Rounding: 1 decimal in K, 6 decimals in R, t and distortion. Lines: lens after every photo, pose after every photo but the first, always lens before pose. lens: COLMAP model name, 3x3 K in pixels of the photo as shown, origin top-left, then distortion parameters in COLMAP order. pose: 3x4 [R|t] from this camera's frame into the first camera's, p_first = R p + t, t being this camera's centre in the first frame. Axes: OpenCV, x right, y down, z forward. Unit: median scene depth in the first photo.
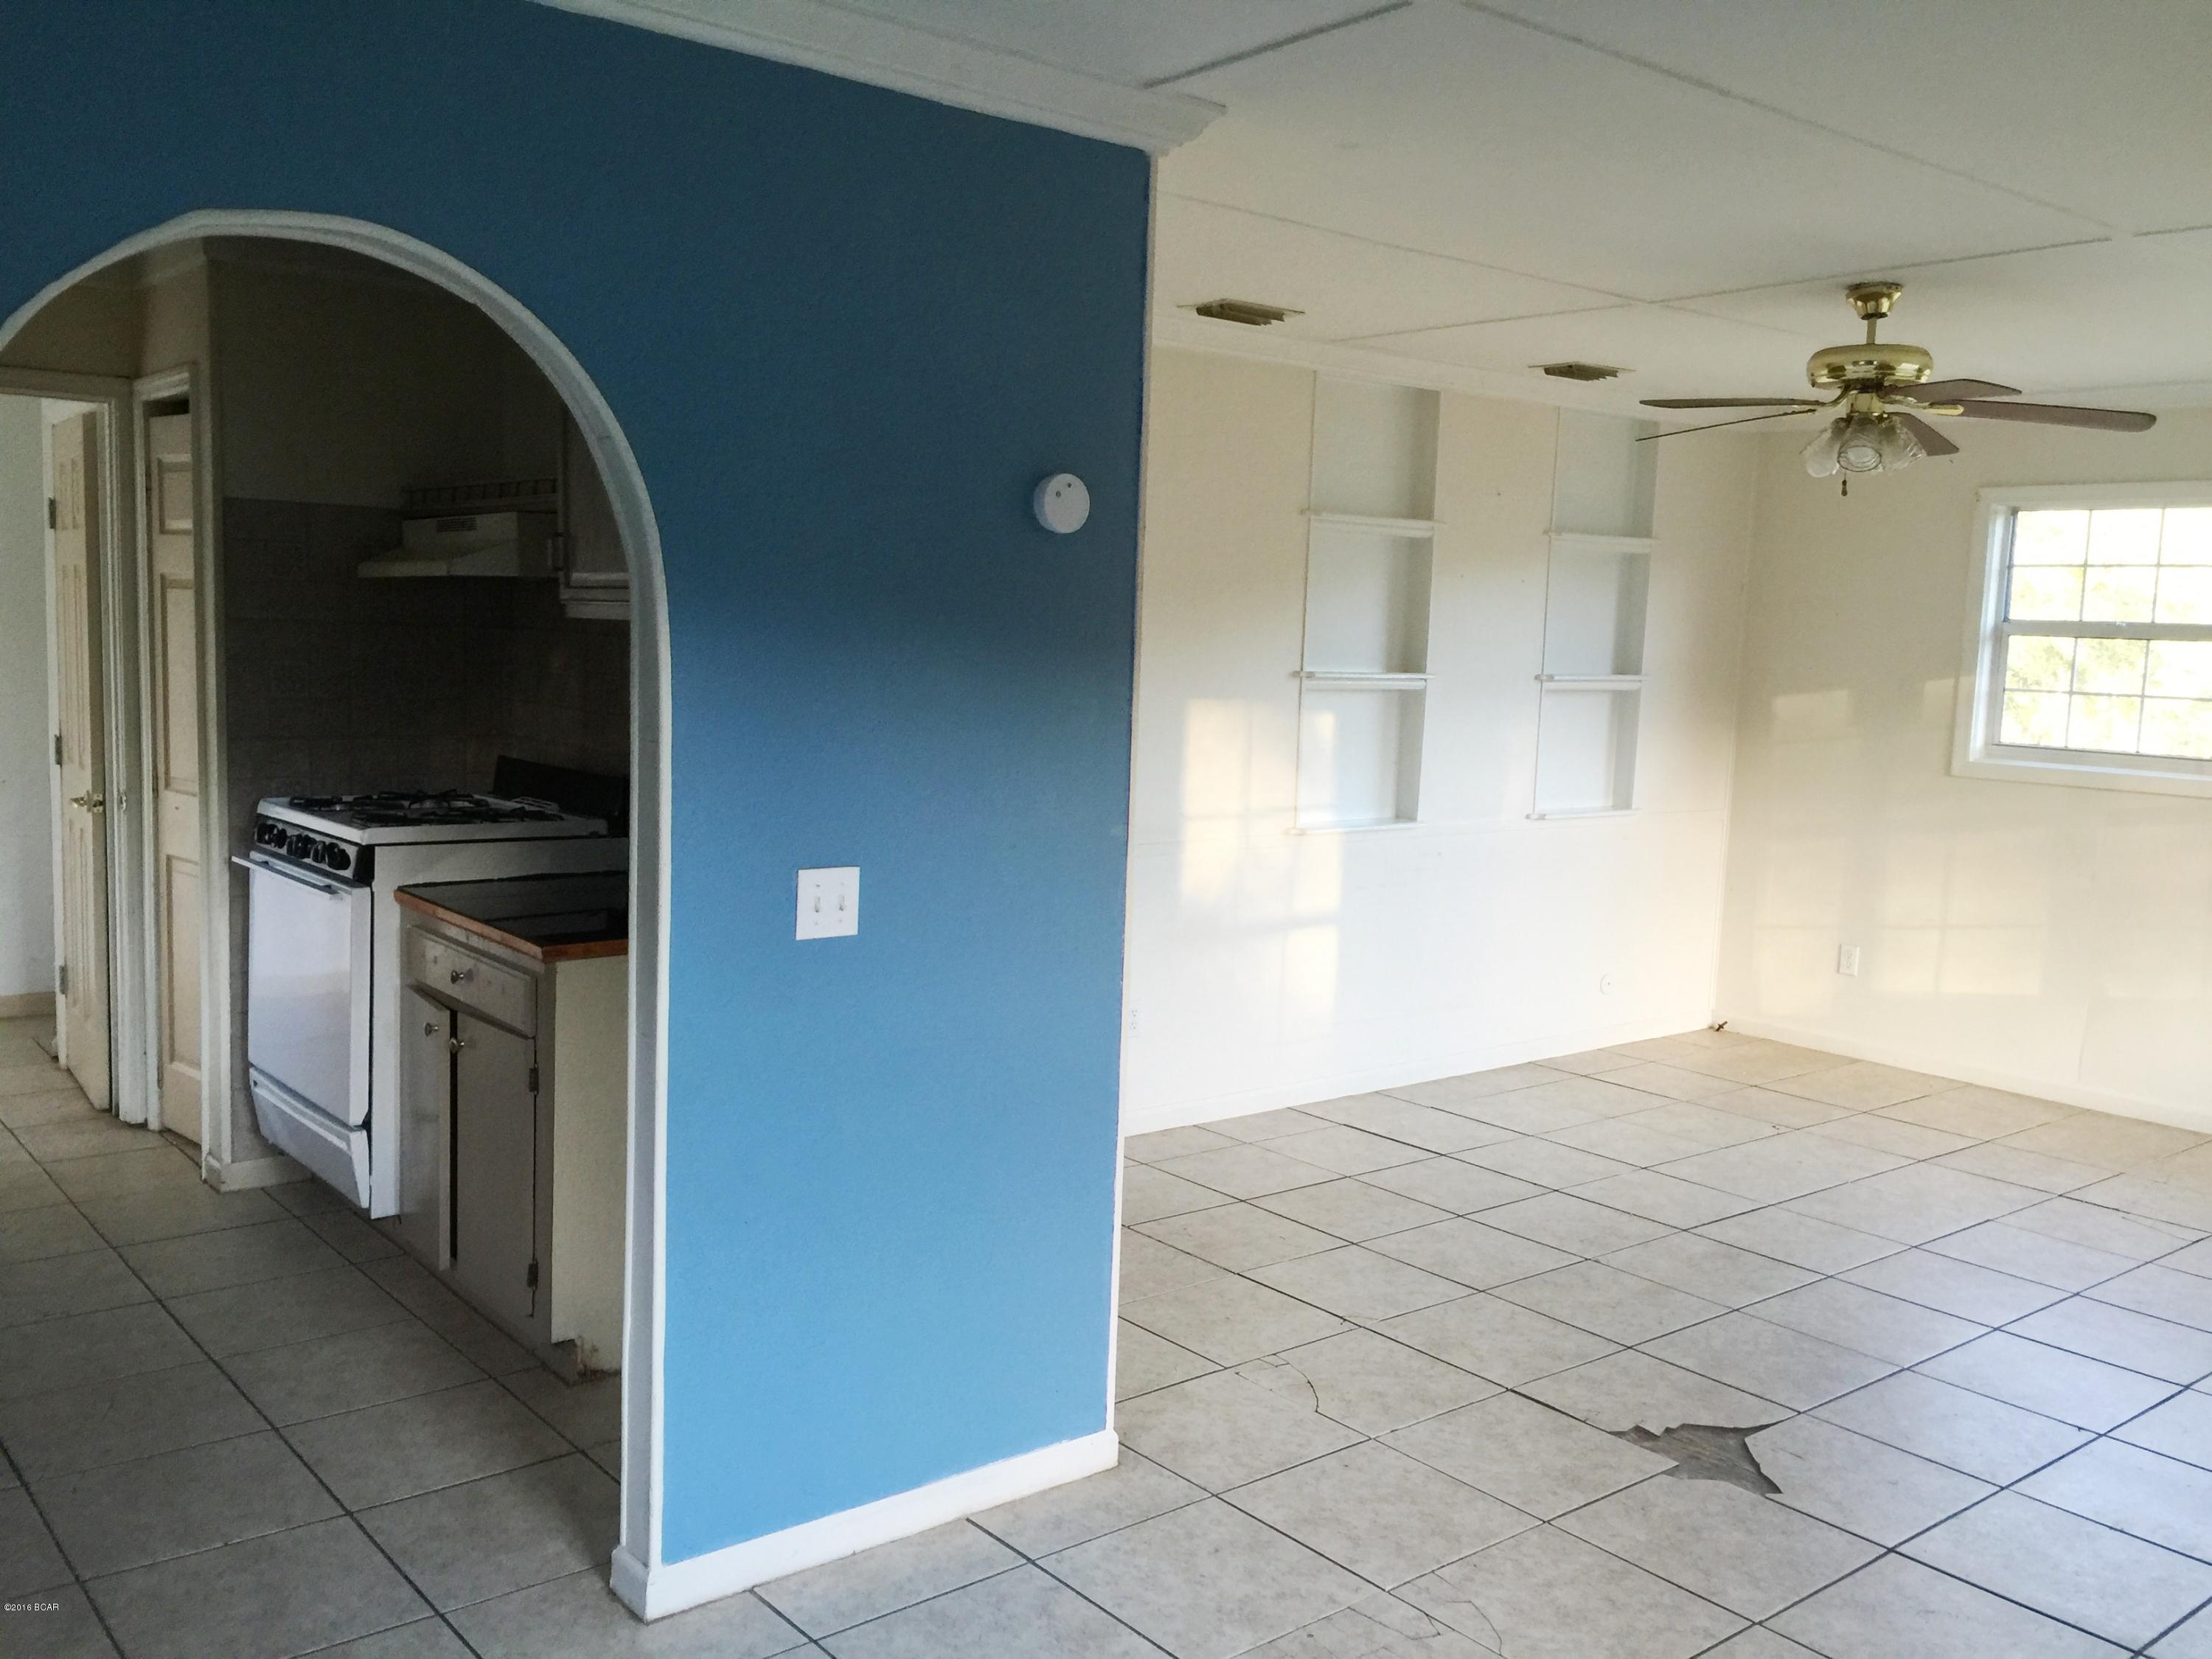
lens RADIAL K [[1889.7, 0, 1113.9], [0, 1889.7, 820.9], [0, 0, 1]] dist [0.109323, -0.173292]
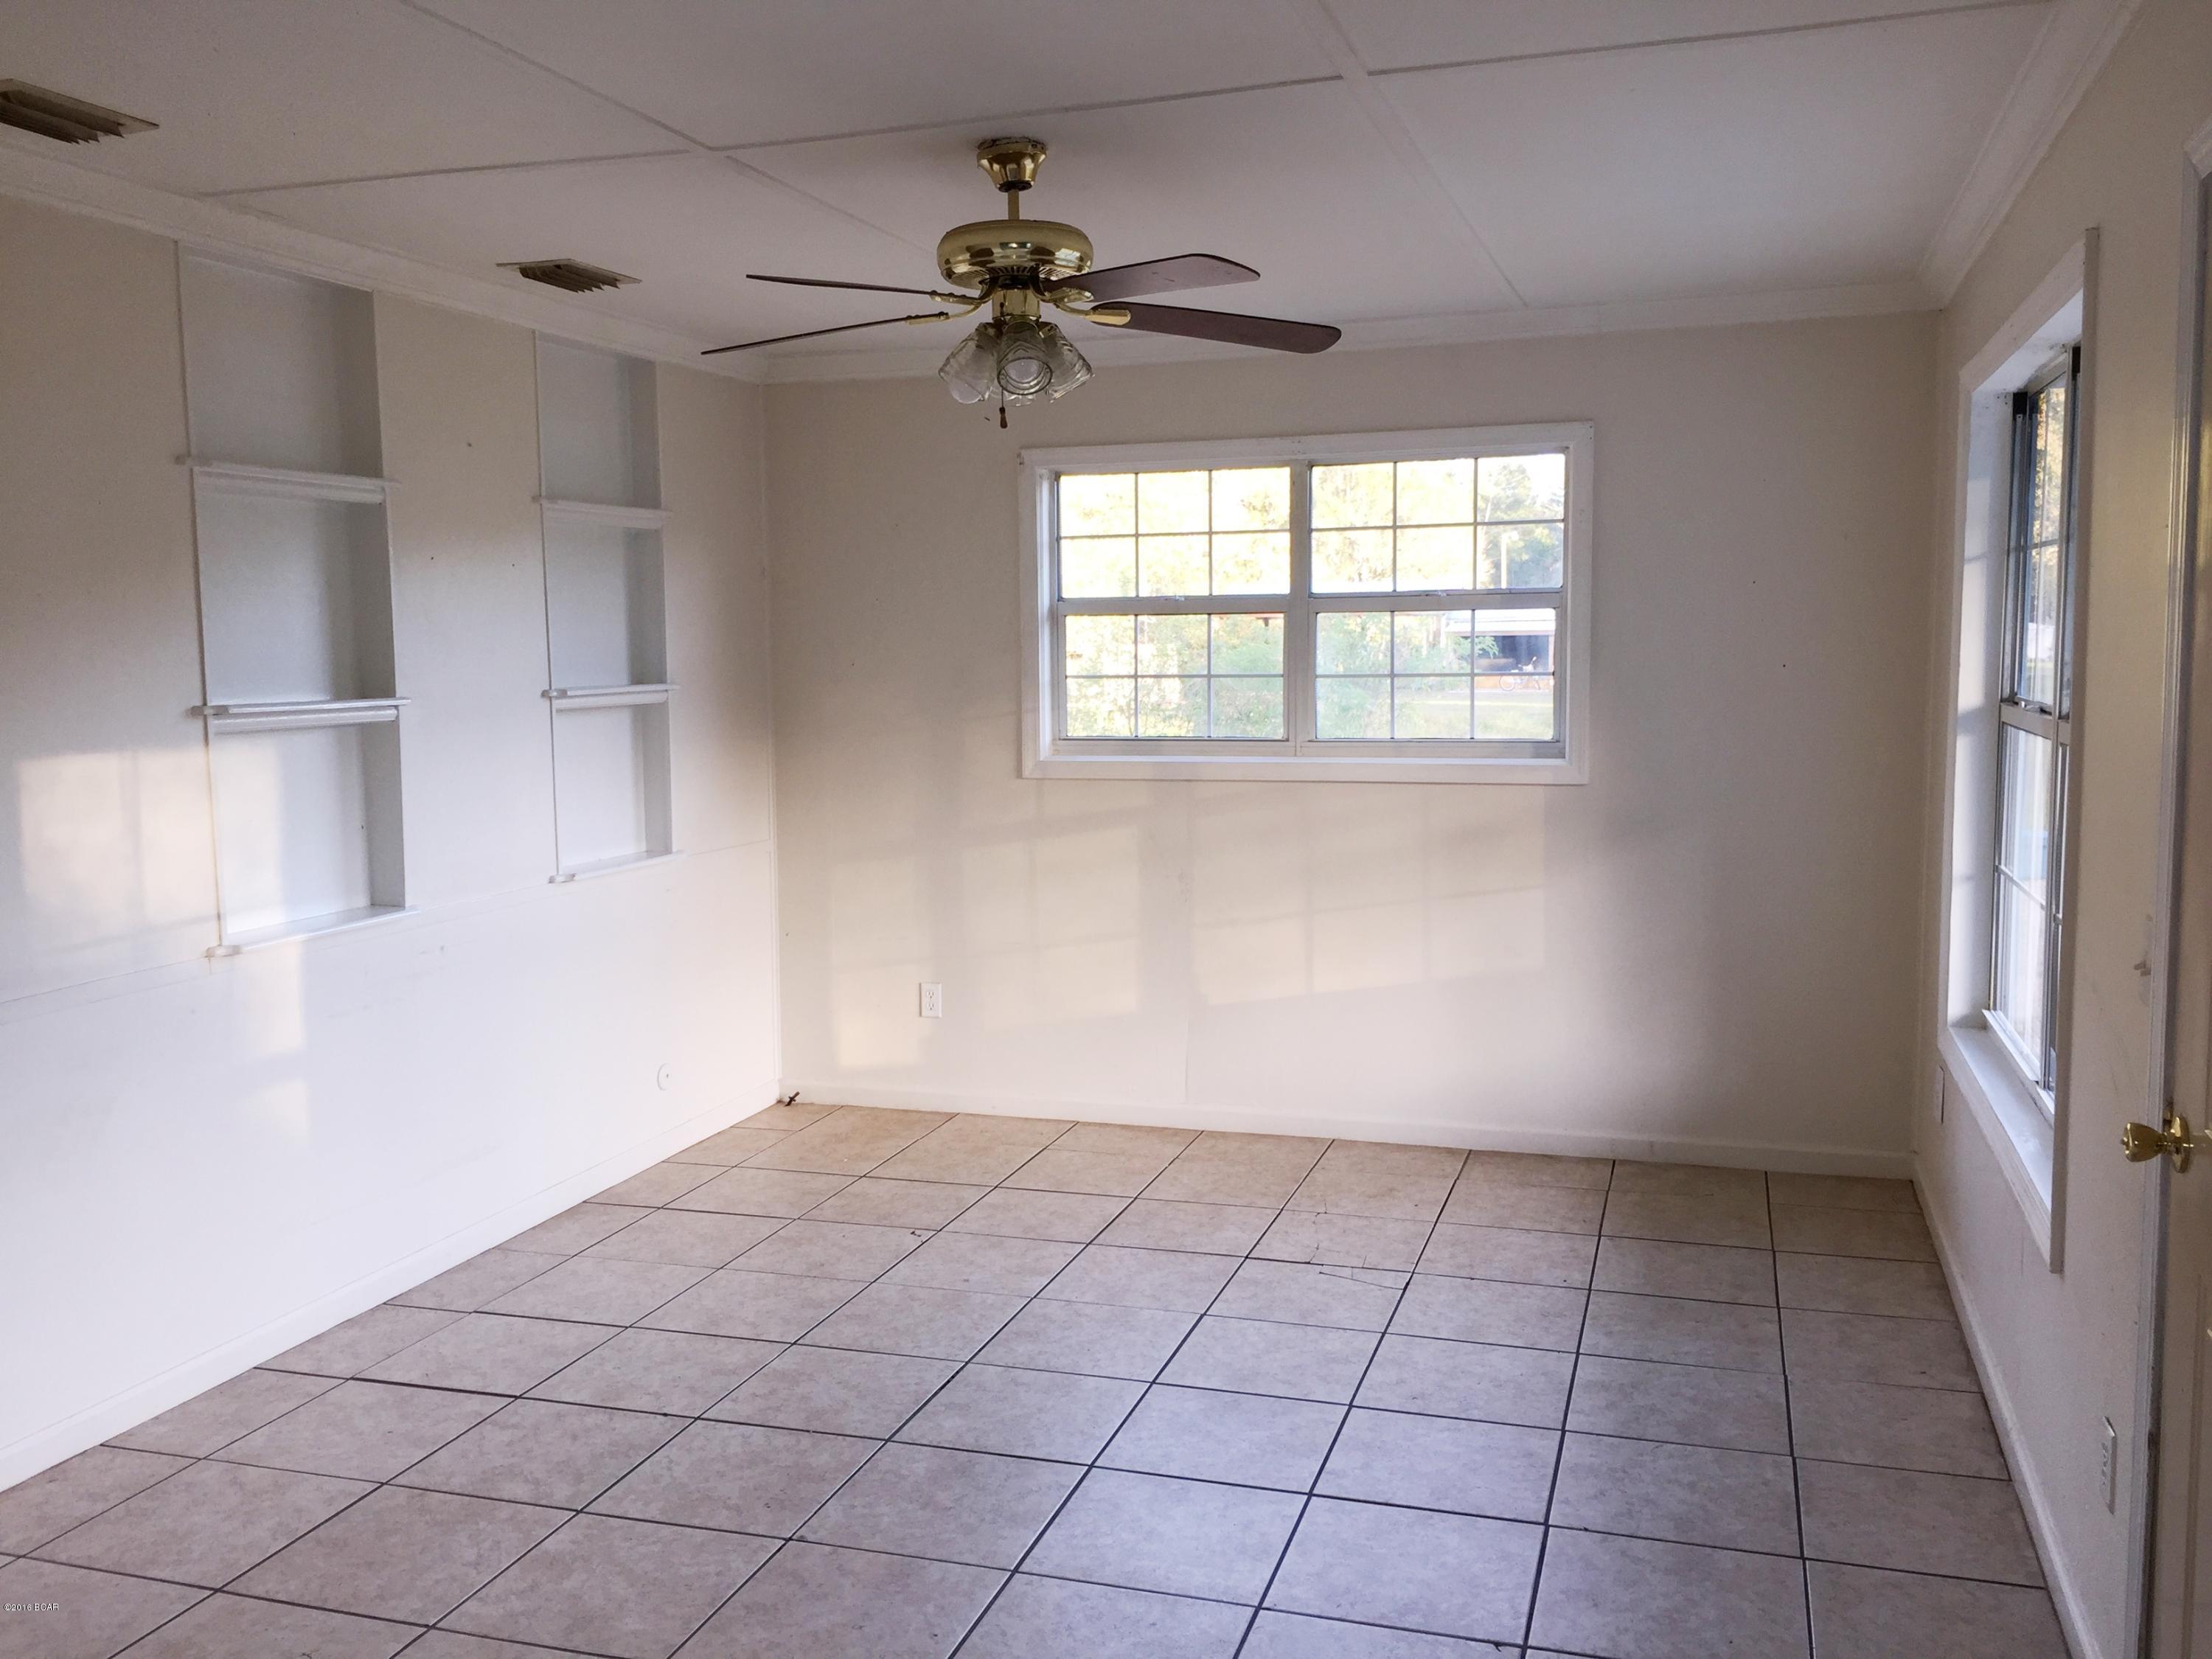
lens RADIAL K [[1901.3, 0, 1100.1], [0, 1901.3, 830.3], [0, 0, 1]] dist [0.108100, -0.165824]
pose [[0.842229, -0.101521, 0.529474, 0.002296], [0.101385, 0.994413, 0.029395, -0.024611], [-0.529500, 0.028923, 0.847816, 0.272666]]
